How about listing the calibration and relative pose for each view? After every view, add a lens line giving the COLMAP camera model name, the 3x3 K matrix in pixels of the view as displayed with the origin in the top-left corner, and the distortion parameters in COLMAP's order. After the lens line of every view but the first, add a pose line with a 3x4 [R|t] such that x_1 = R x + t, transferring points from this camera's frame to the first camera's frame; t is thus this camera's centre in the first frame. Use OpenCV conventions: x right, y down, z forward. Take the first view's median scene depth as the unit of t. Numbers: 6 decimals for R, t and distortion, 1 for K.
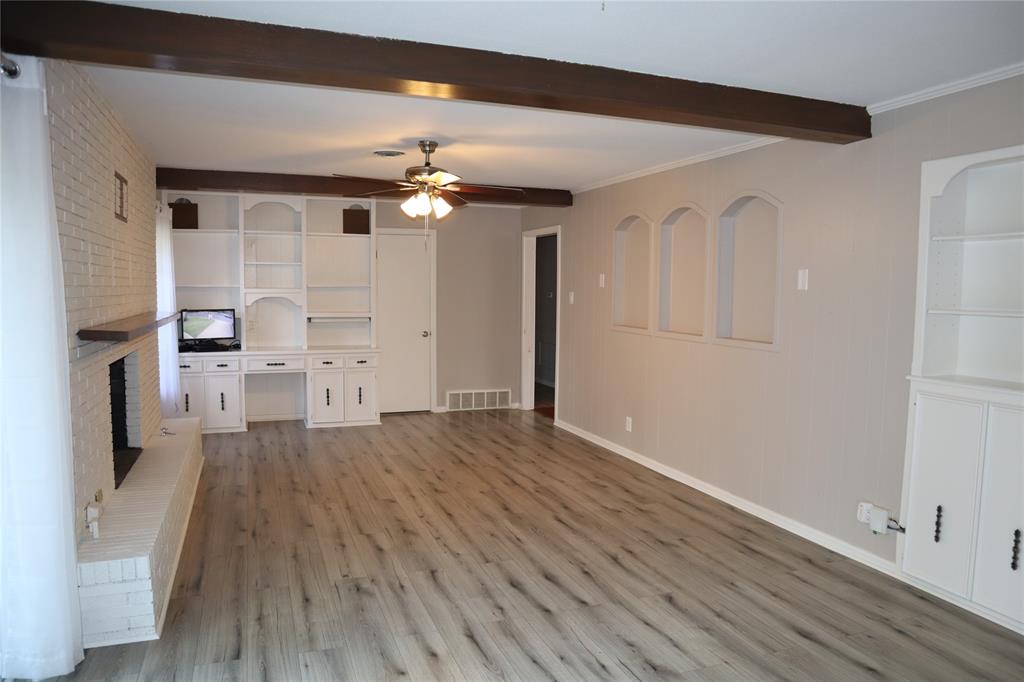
lens RADIAL K [[709.2, 0, 521.0], [0, 709.2, 351.8], [0, 0, 1]] dist [-0.128328, 0.086577]
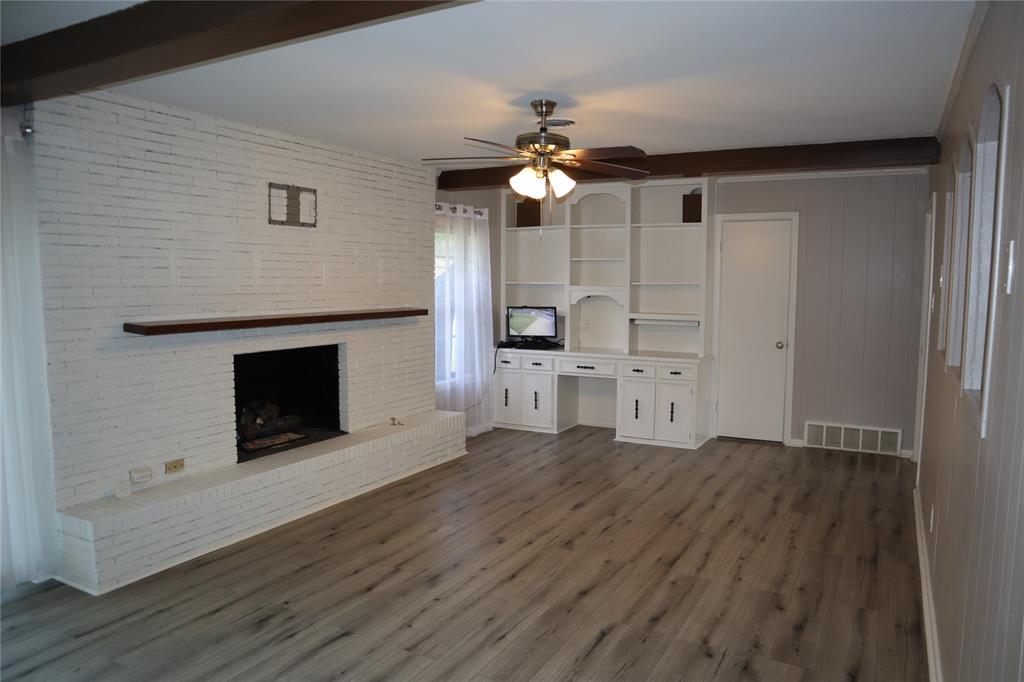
lens RADIAL K [[709.2, 0, 521.0], [0, 709.2, 351.8], [0, 0, 1]] dist [-0.128328, 0.086577]
pose [[0.648417, 0.067788, -0.758261, 0.323599], [-0.064495, 0.997338, 0.034010, -0.030782], [0.758549, 0.026852, 0.651063, 0.333154]]
